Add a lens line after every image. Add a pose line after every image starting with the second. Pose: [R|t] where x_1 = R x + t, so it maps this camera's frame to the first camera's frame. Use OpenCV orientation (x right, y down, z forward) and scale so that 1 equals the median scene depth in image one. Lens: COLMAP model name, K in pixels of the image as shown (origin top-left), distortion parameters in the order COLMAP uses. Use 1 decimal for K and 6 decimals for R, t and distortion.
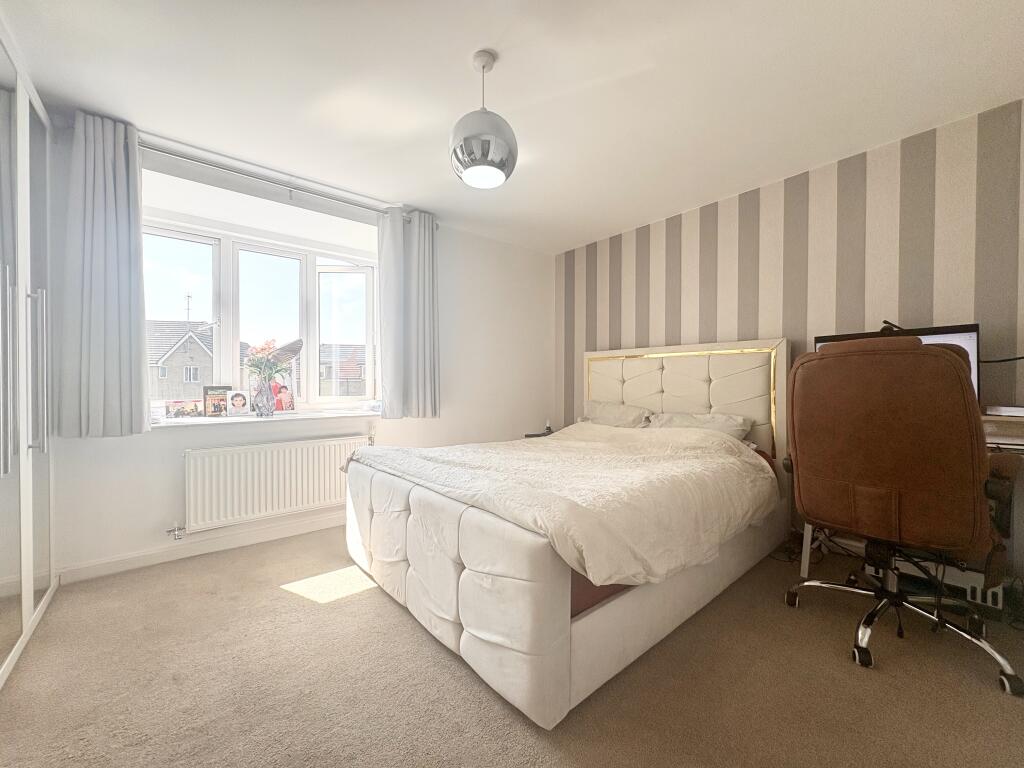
lens RADIAL K [[409.5, 0, 507.7], [0, 409.5, 388.8], [0, 0, 1]] dist [0.000123, 0.000752]
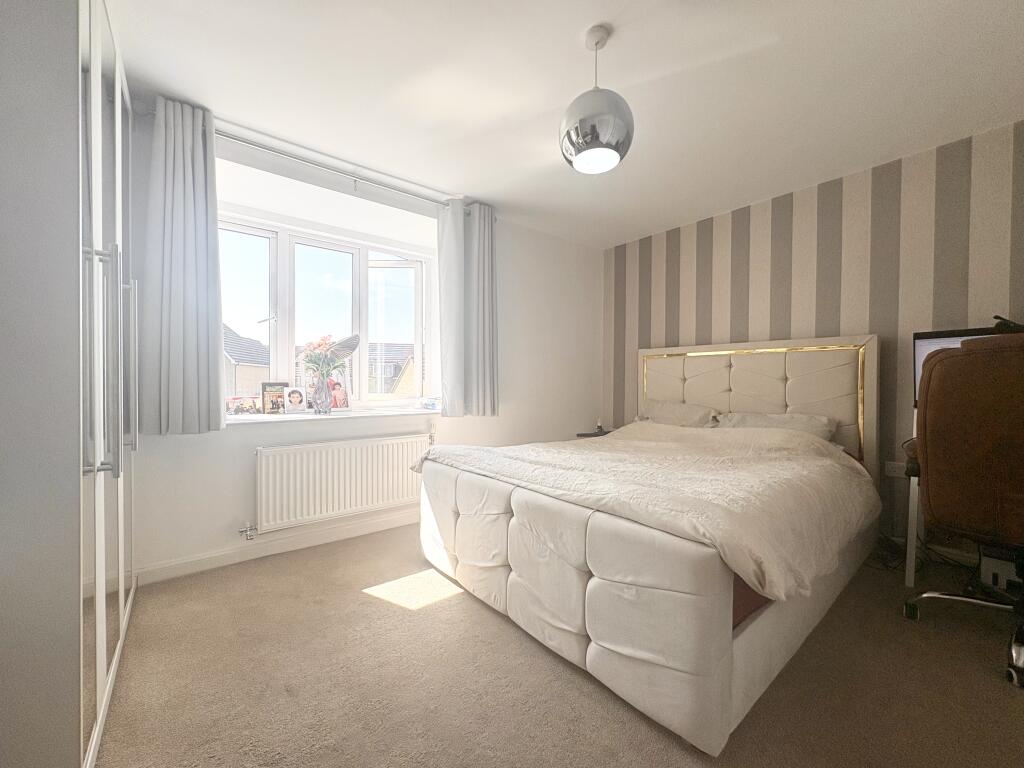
lens RADIAL K [[409.5, 0, 508.7], [0, 409.5, 388.7], [0, 0, 1]] dist [0.000123, 0.000752]
pose [[0.999882, 0.004827, -0.014564, -0.181189], [-0.004787, 0.999985, 0.002792, 0.003939], [0.014577, -0.002722, 0.999890, 0.039678]]
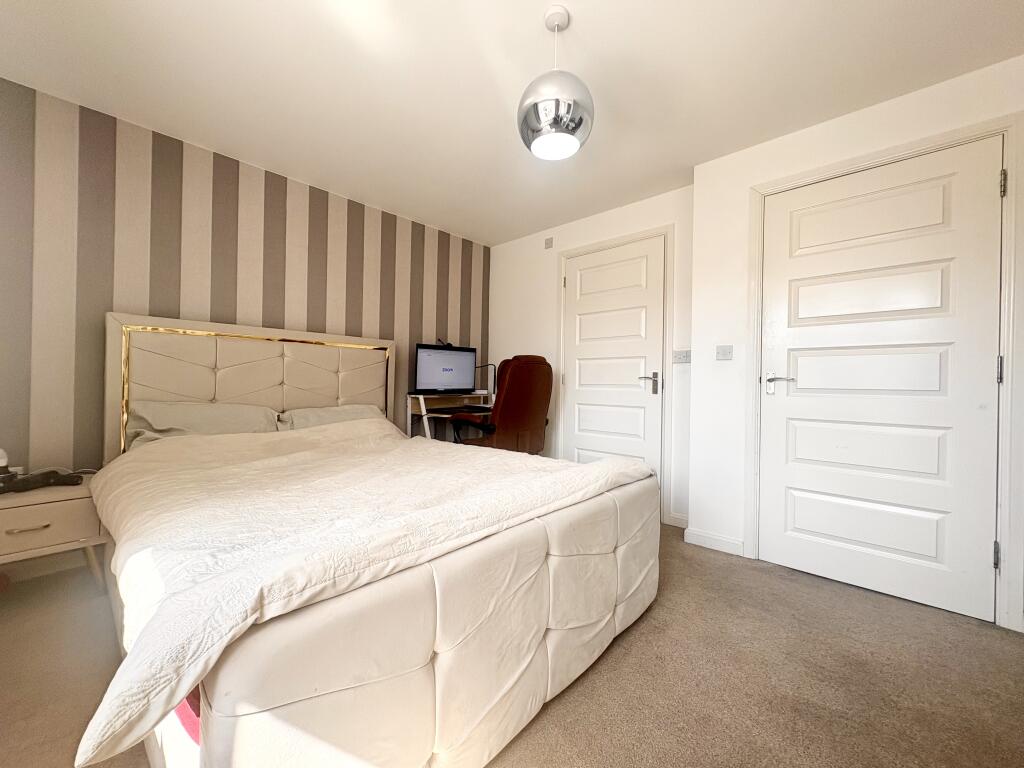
lens RADIAL K [[409.5, 0, 509.4], [0, 409.5, 377.9], [0, 0, 1]] dist [0.000123, 0.000752]
pose [[-0.122748, 0.005984, 0.992420, -0.723573], [-0.007245, 0.999950, -0.006925, -0.003221], [-0.992411, -0.008040, -0.122698, 0.898835]]
